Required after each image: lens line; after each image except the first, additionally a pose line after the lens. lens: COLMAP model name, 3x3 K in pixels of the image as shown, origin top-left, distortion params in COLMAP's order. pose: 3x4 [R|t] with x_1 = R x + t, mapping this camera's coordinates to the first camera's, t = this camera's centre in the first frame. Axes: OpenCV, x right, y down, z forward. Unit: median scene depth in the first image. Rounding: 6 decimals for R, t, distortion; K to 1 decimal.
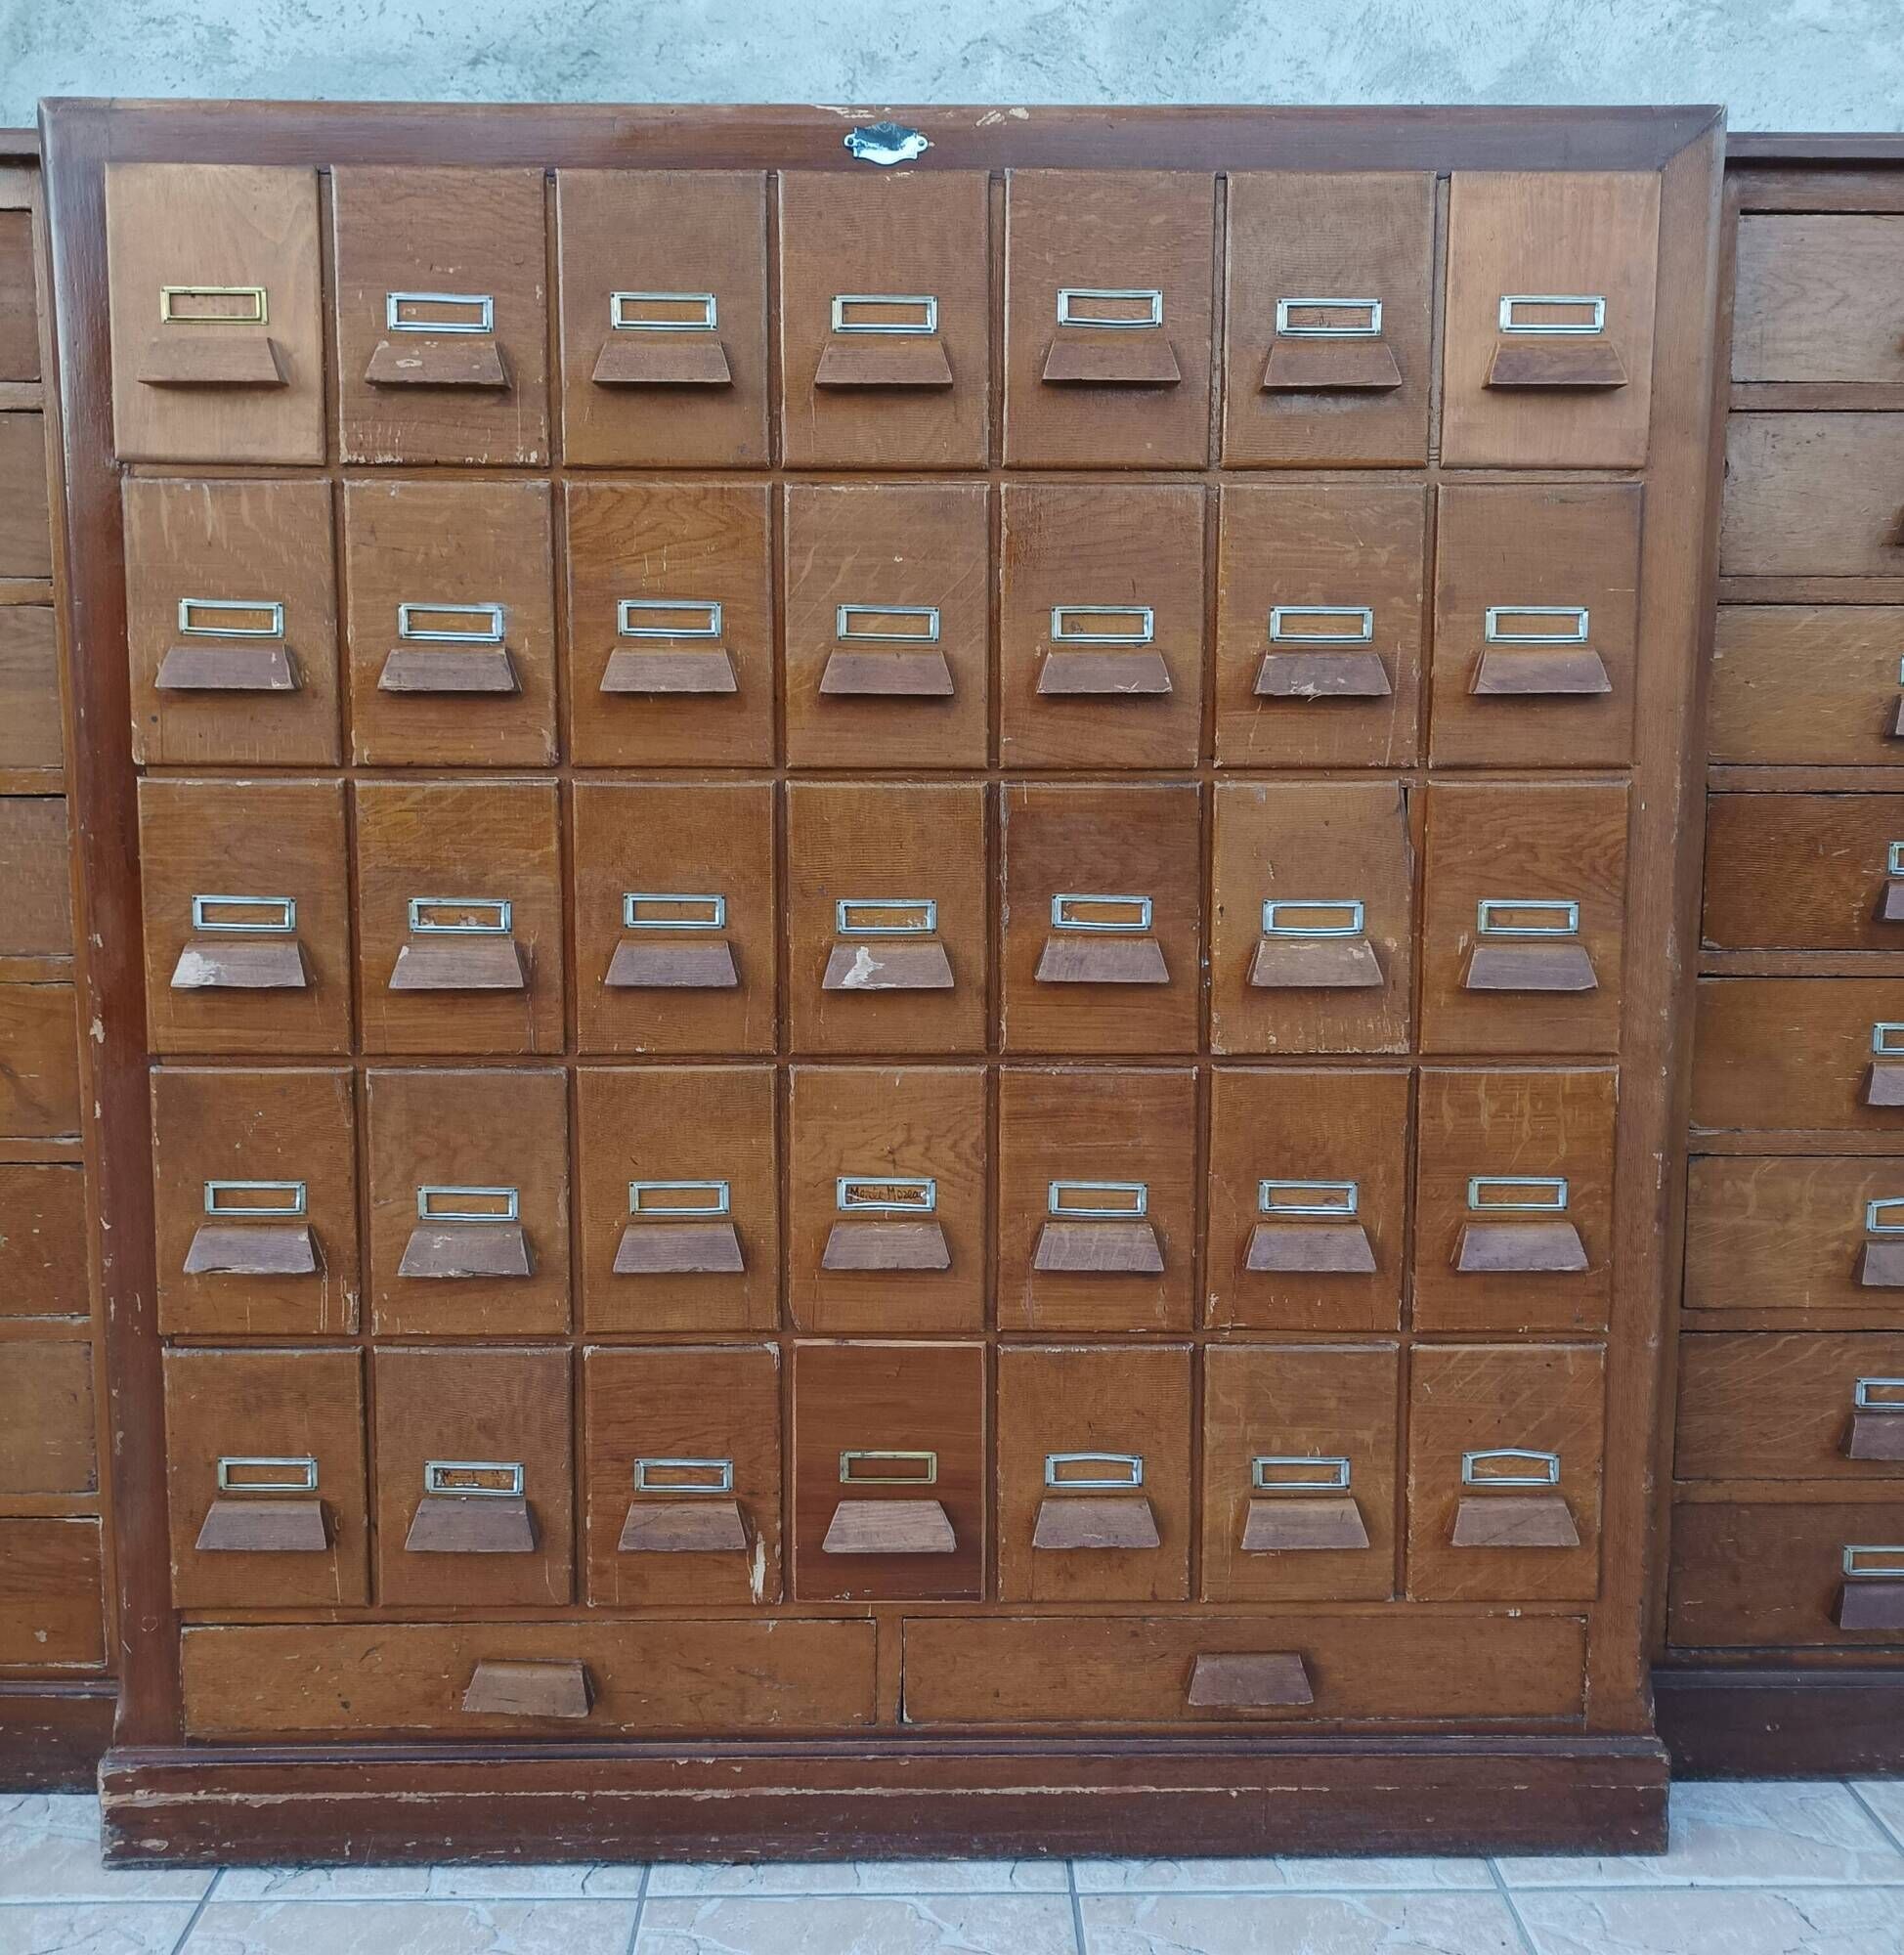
lens RADIAL K [[1947.3, 0, 961.3], [0, 1947.3, 903.1], [0, 0, 1]] dist [0.021993, 0.000000]
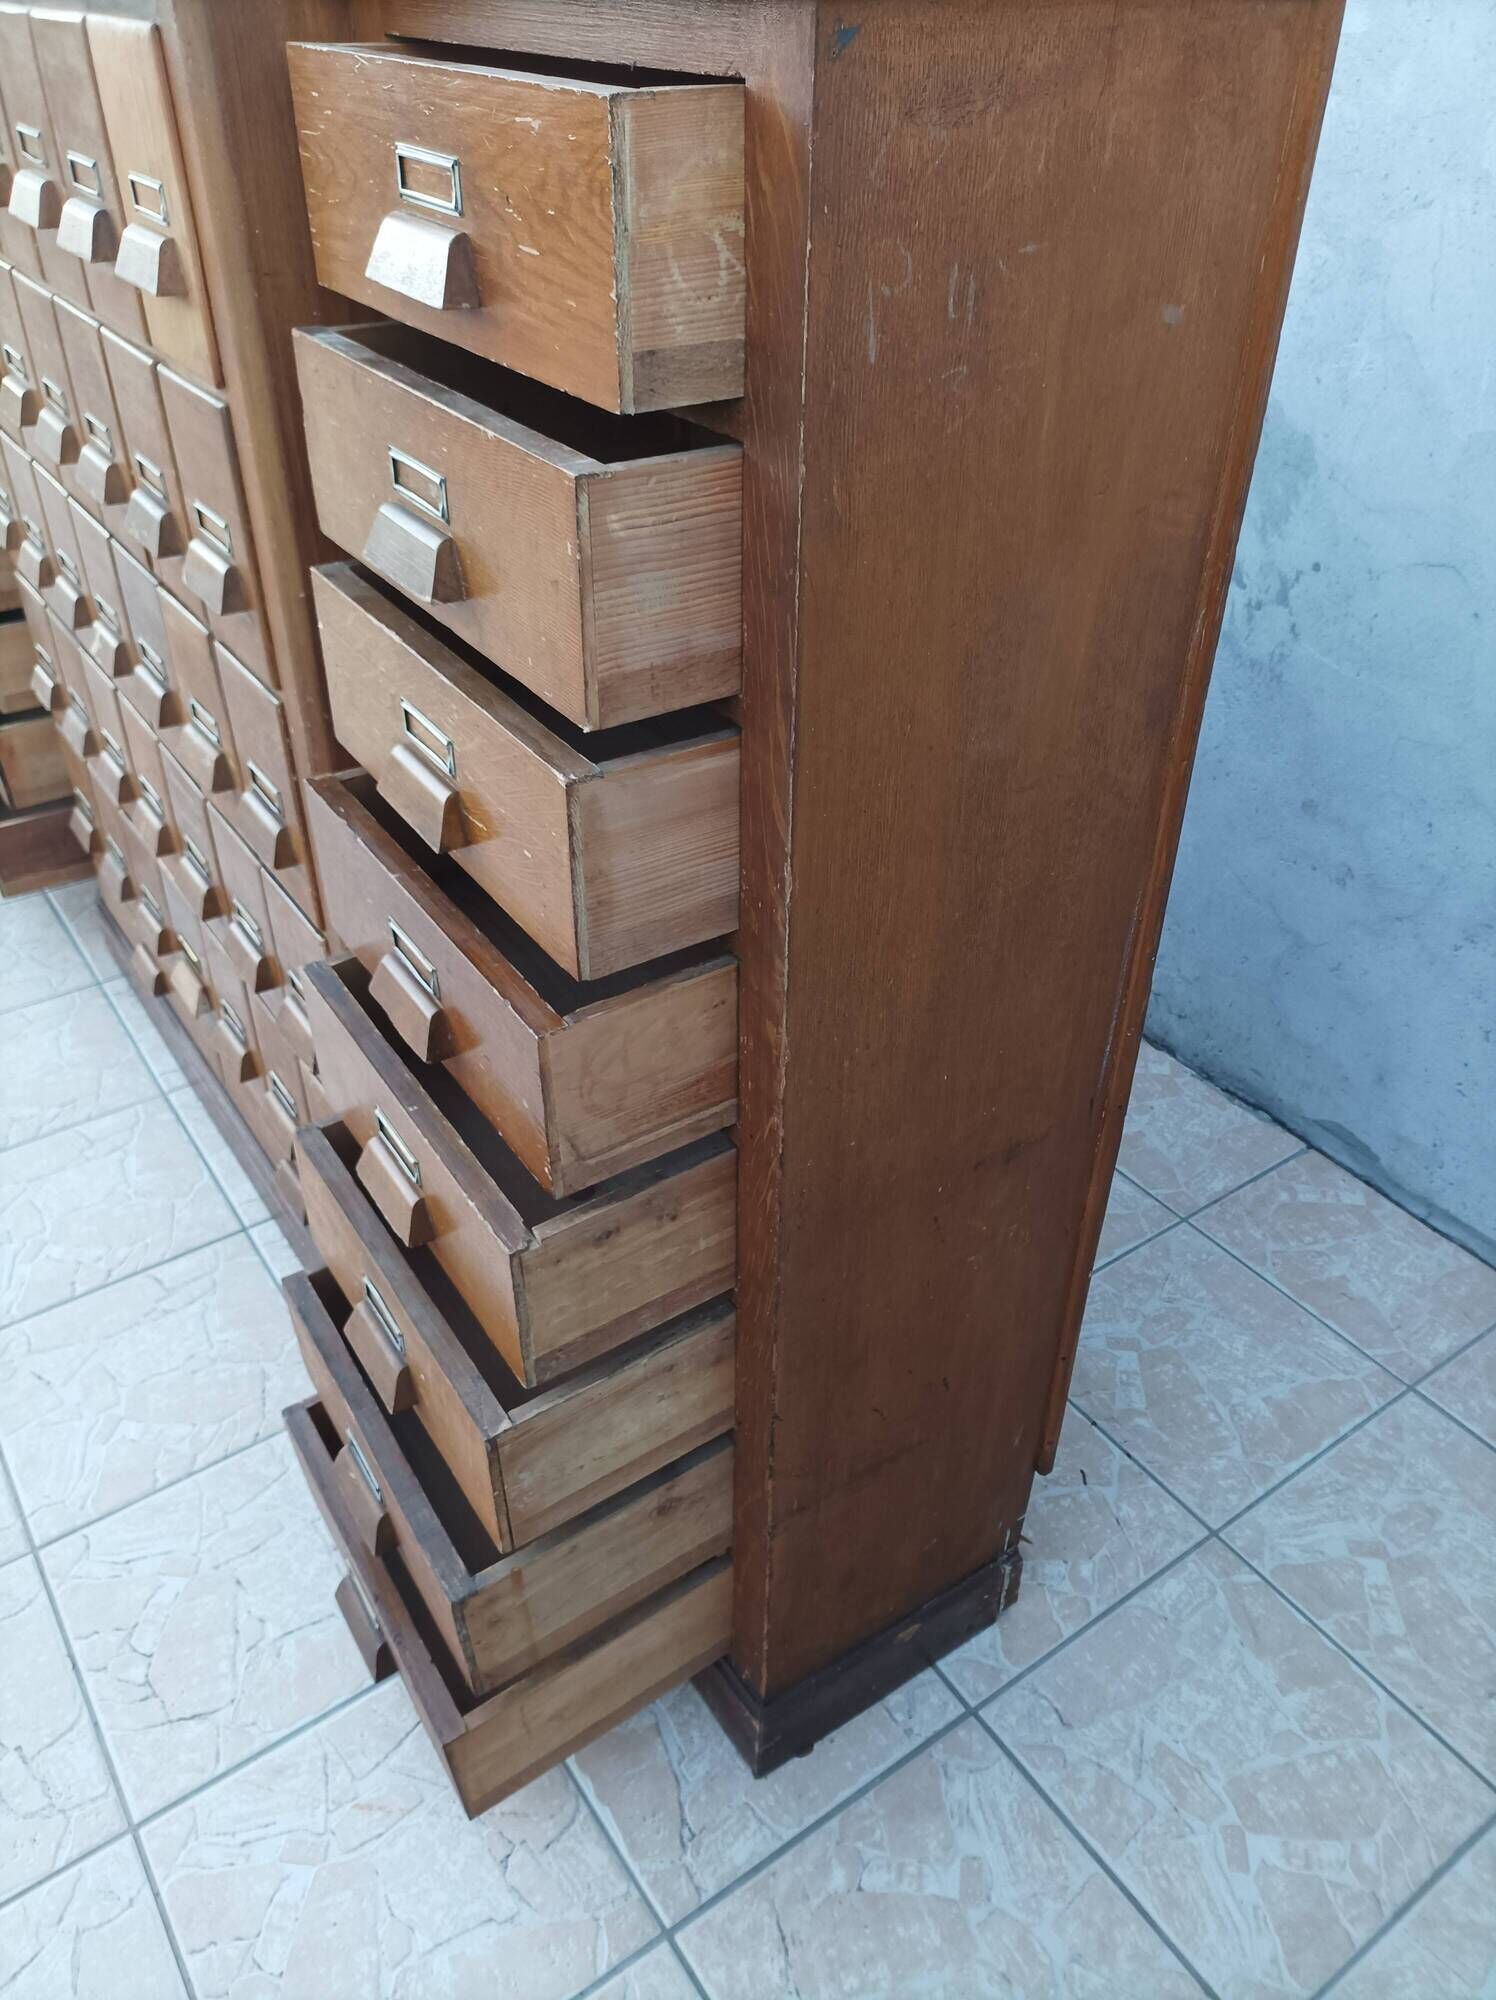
lens RADIAL K [[1489.9, 0, 744.0], [0, 1489.9, 1004.8], [0, 0, 1]] dist [0.029000, -0.017634]
pose [[0.548098, 0.481870, -0.683660, 1.080686], [-0.109565, 0.851690, 0.512465, -0.354408], [0.829207, -0.205975, 0.519605, 0.749136]]
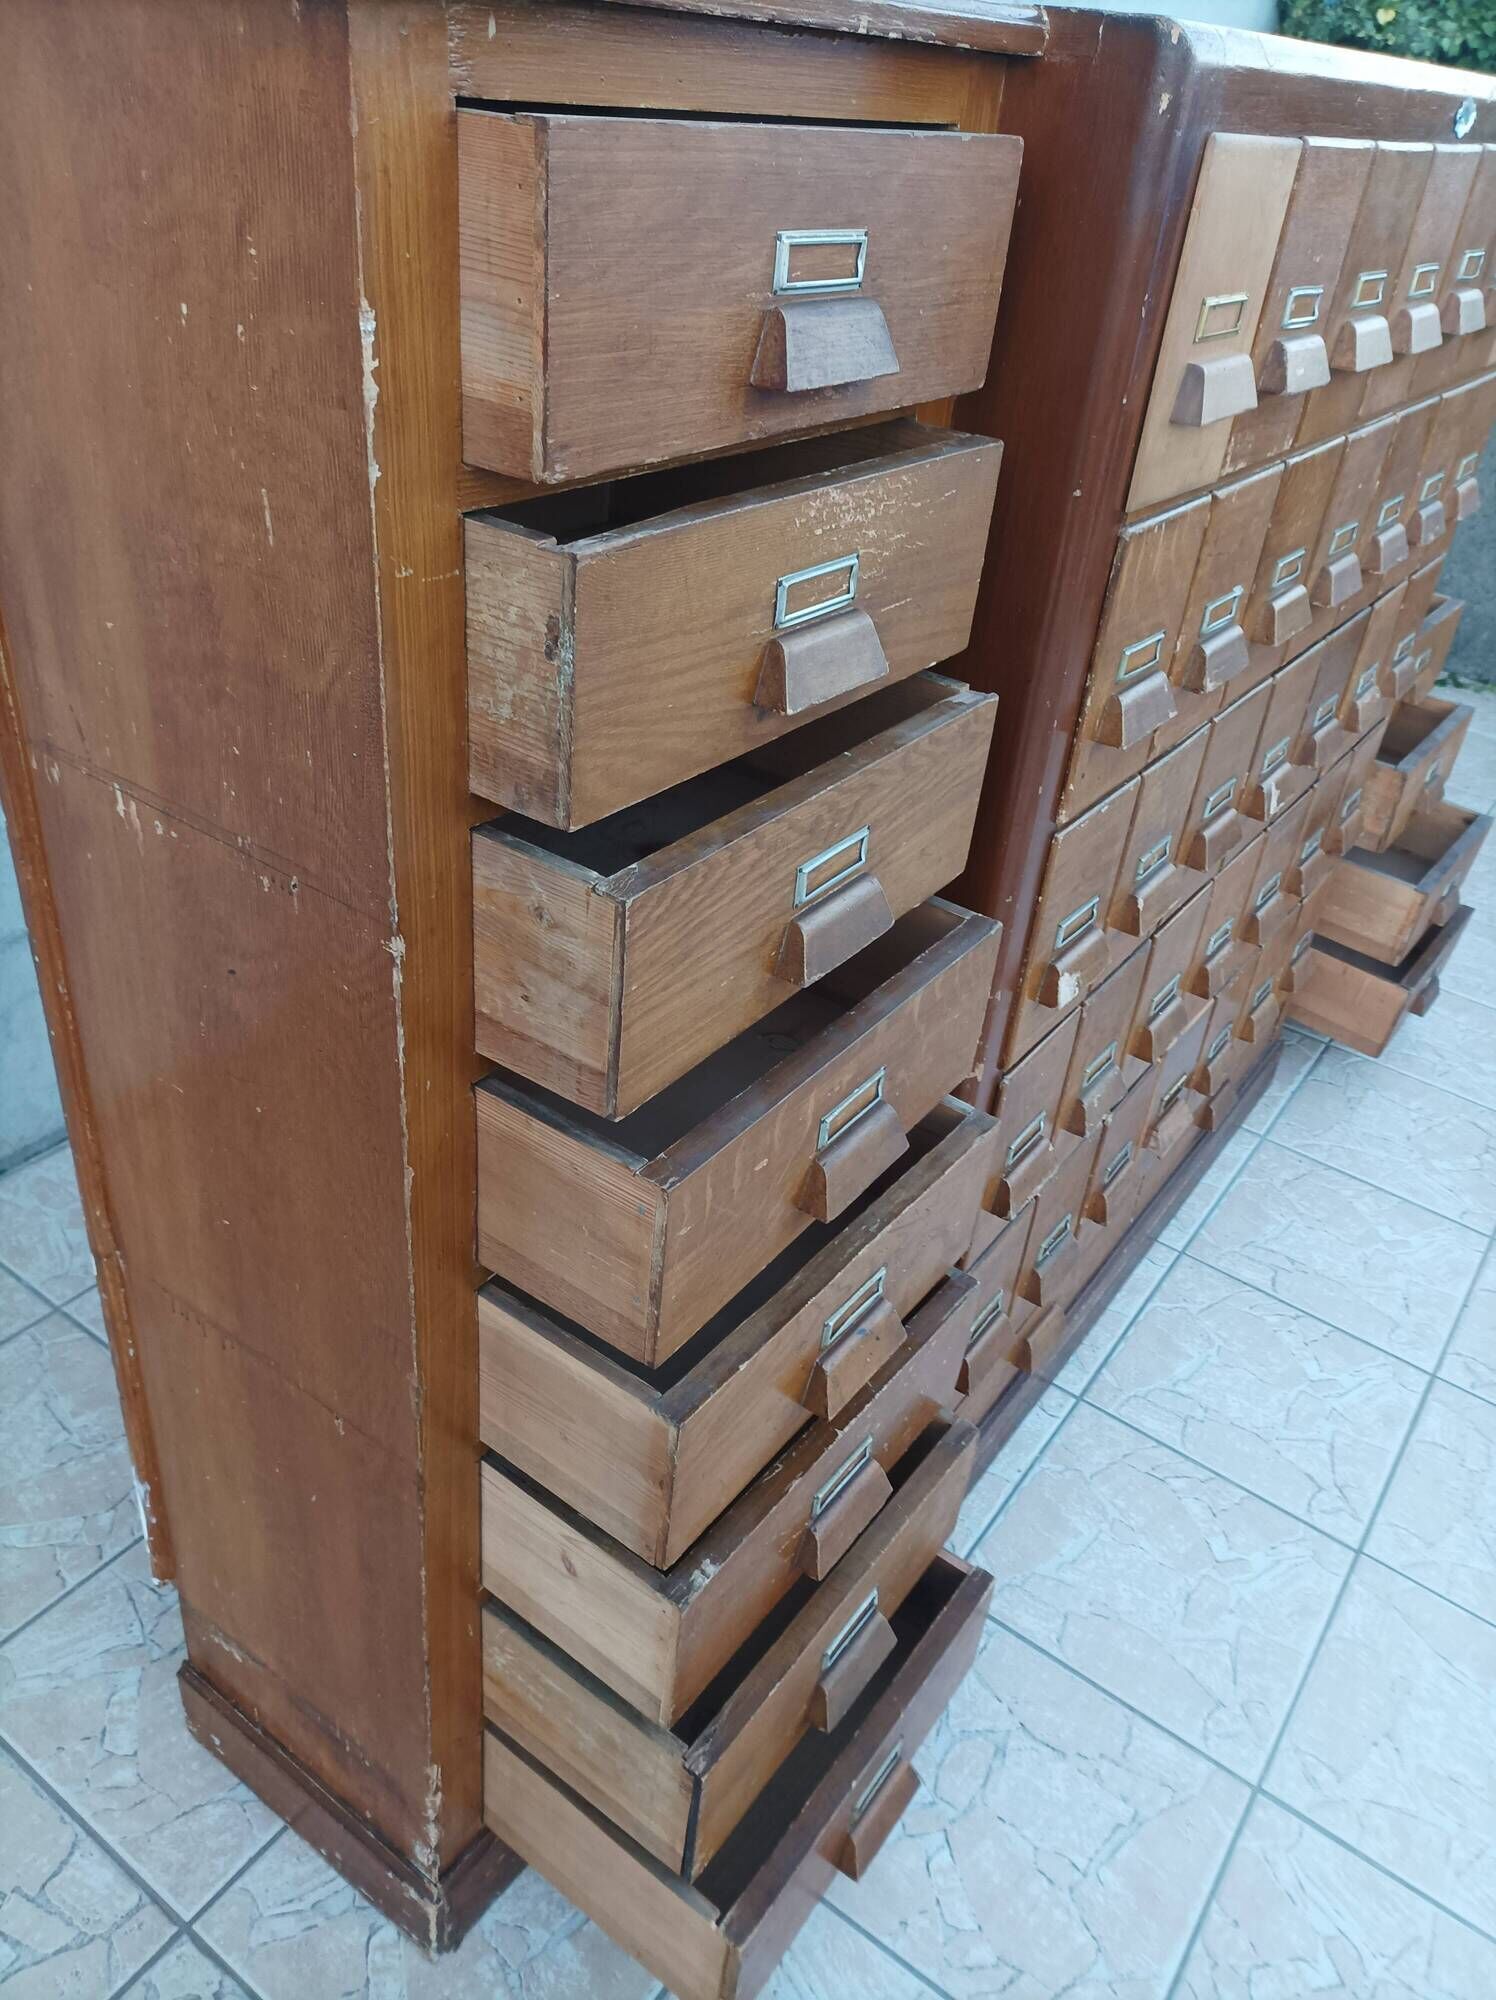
lens RADIAL K [[1489.9, 0, 762.2], [0, 1489.9, 1005.0], [0, 0, 1]] dist [0.029000, -0.017634]
pose [[0.586620, -0.394571, 0.707242, -1.040707], [0.001753, 0.873903, 0.486098, -0.343923], [-0.809860, -0.283915, 0.513340, 0.696086]]
